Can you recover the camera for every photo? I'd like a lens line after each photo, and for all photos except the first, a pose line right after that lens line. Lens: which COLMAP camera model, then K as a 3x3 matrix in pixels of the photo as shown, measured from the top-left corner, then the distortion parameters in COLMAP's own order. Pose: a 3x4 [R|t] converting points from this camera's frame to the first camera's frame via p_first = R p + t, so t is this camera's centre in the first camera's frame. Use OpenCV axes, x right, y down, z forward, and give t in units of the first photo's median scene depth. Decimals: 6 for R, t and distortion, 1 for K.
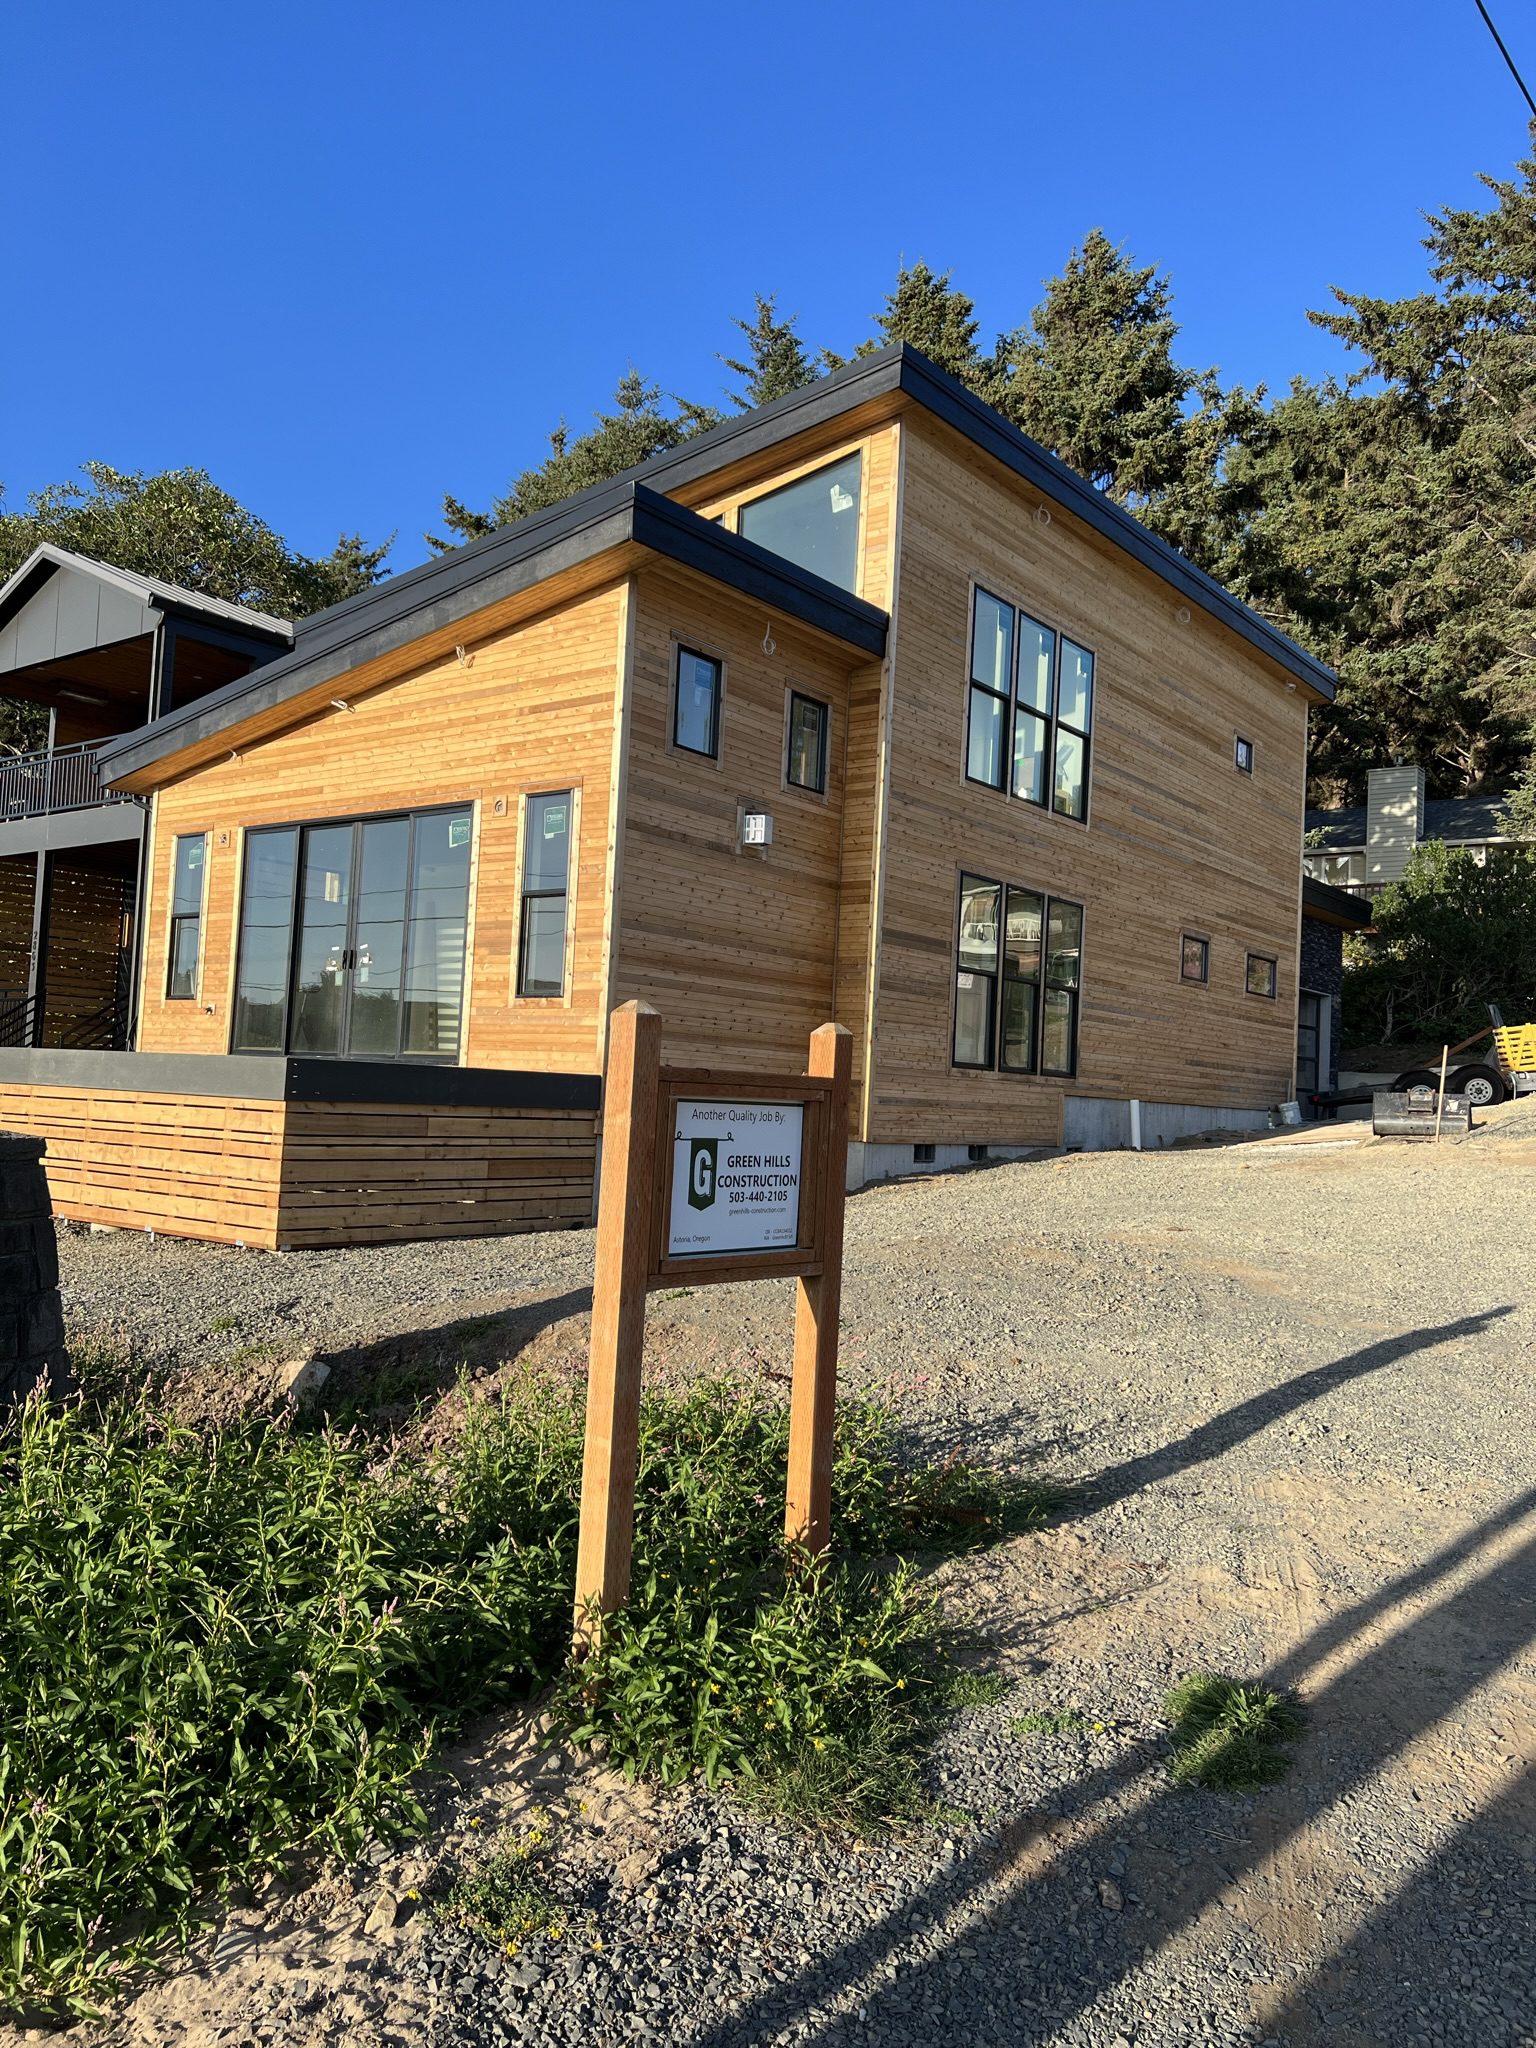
lens RADIAL K [[1566.9, 0, 766.0], [0, 1566.9, 1029.0], [0, 0, 1]] dist [-0.000103, -0.000334]
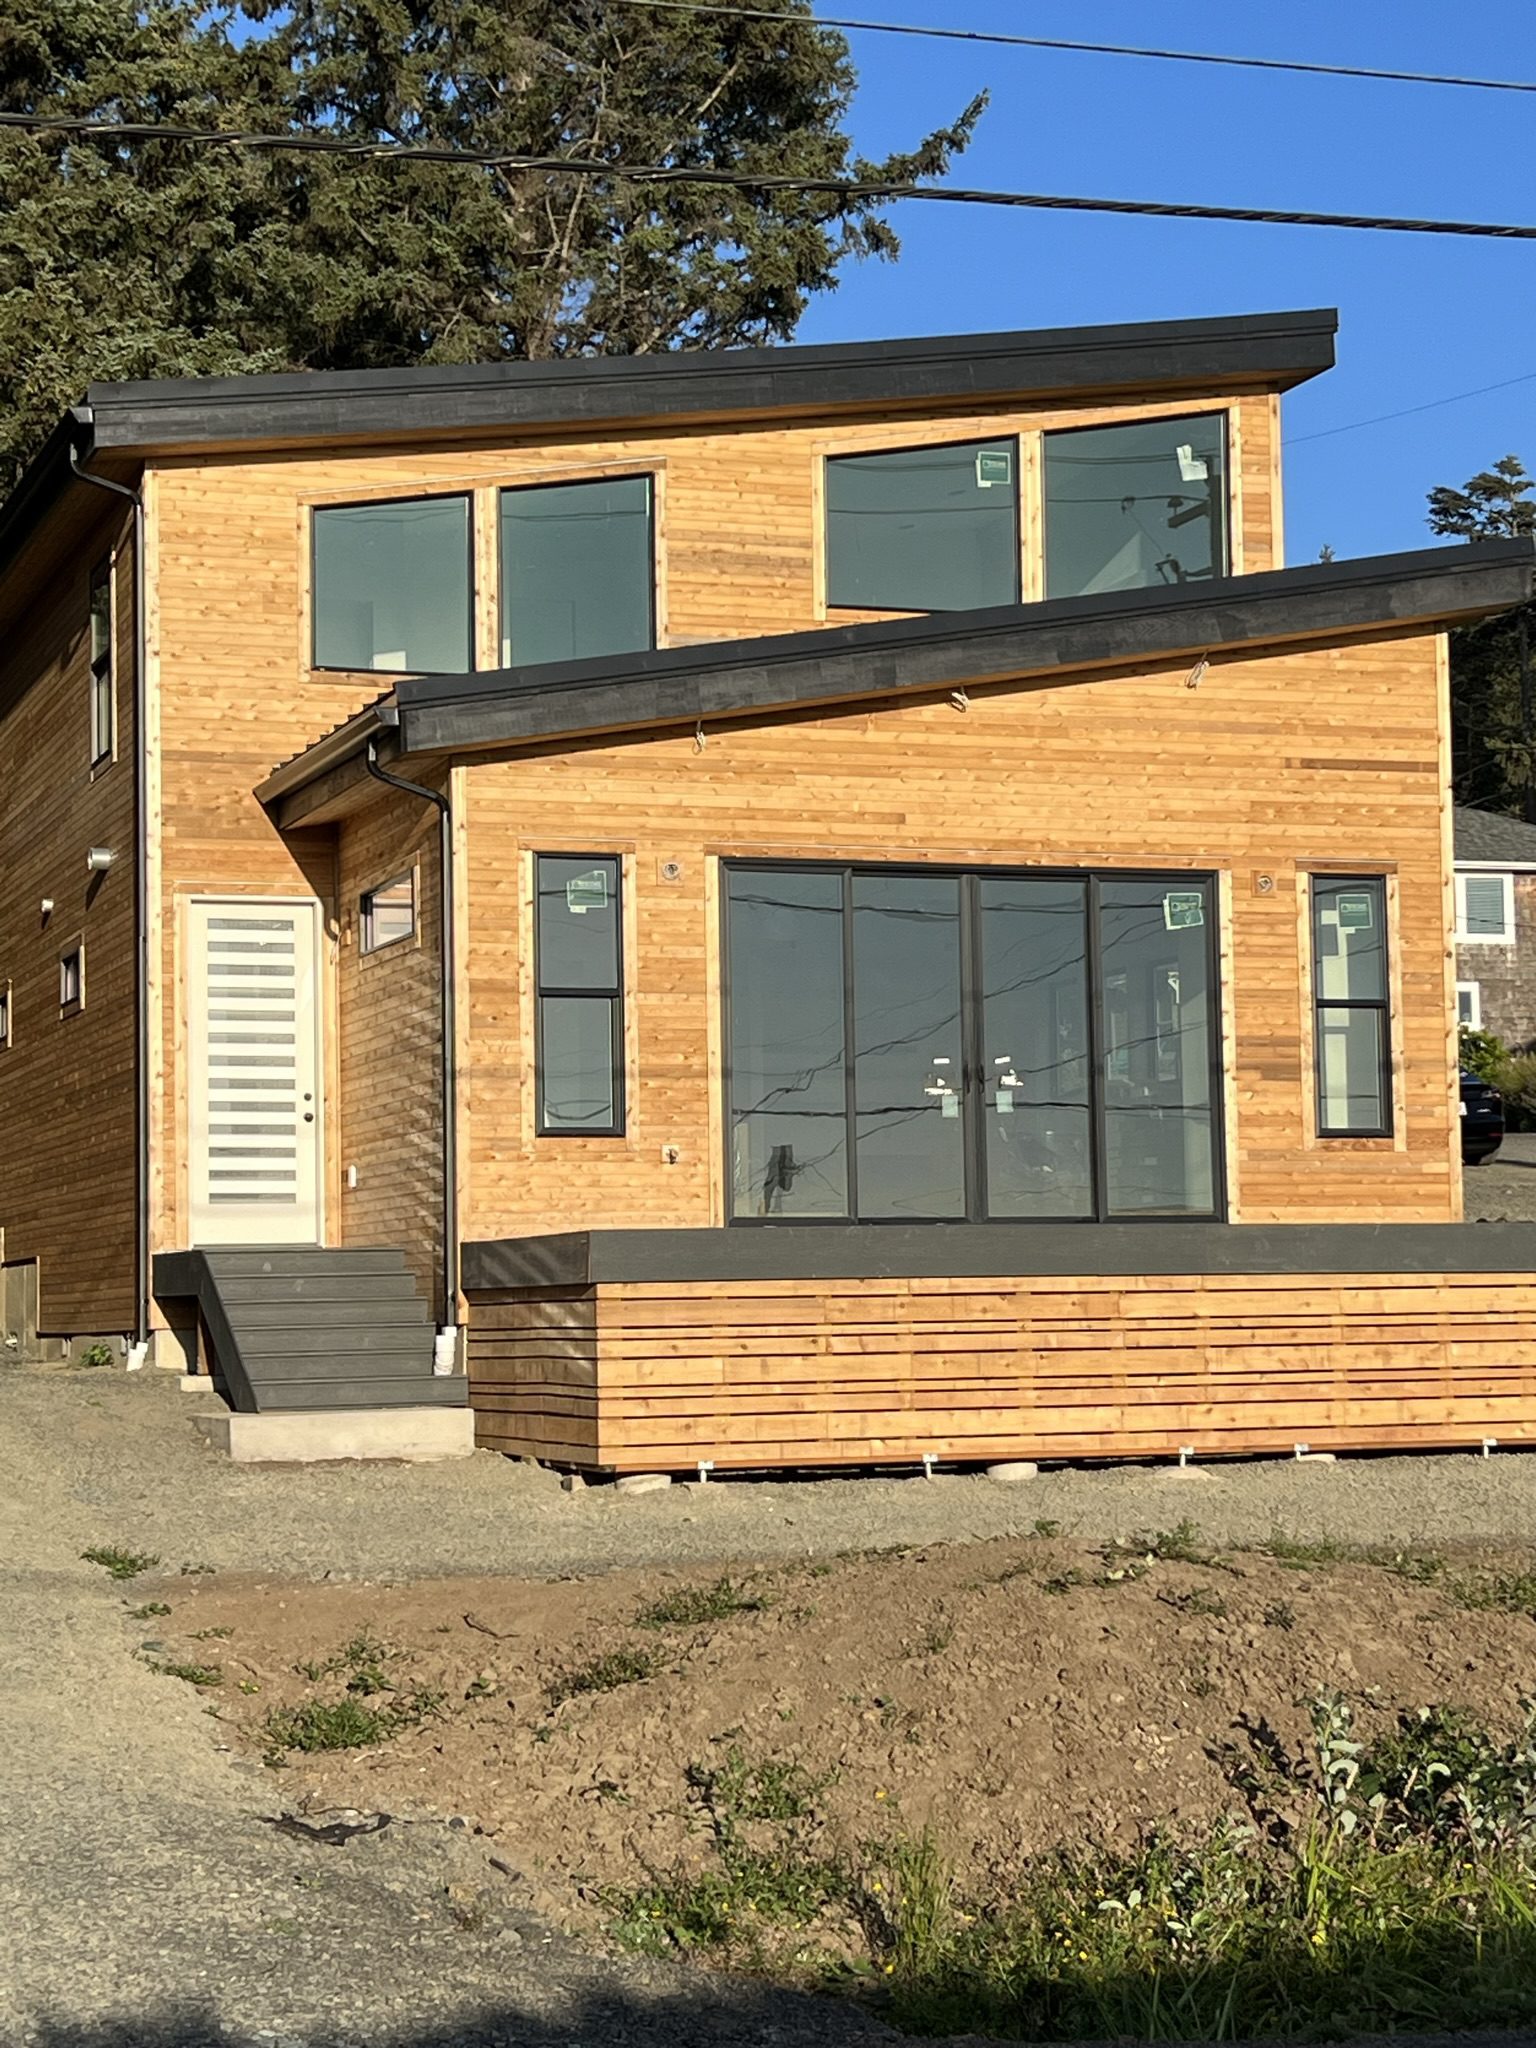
lens RADIAL K [[3665.1, 0, 766.3], [0, 3665.1, 1023.6], [0, 0, 1]] dist [0.228693, 0.000000]
pose [[0.540914, 0.012096, 0.840991, -1.773132], [0.004230, 0.999845, -0.017101, -0.044647], [-0.841067, 0.012808, 0.540779, 0.239641]]
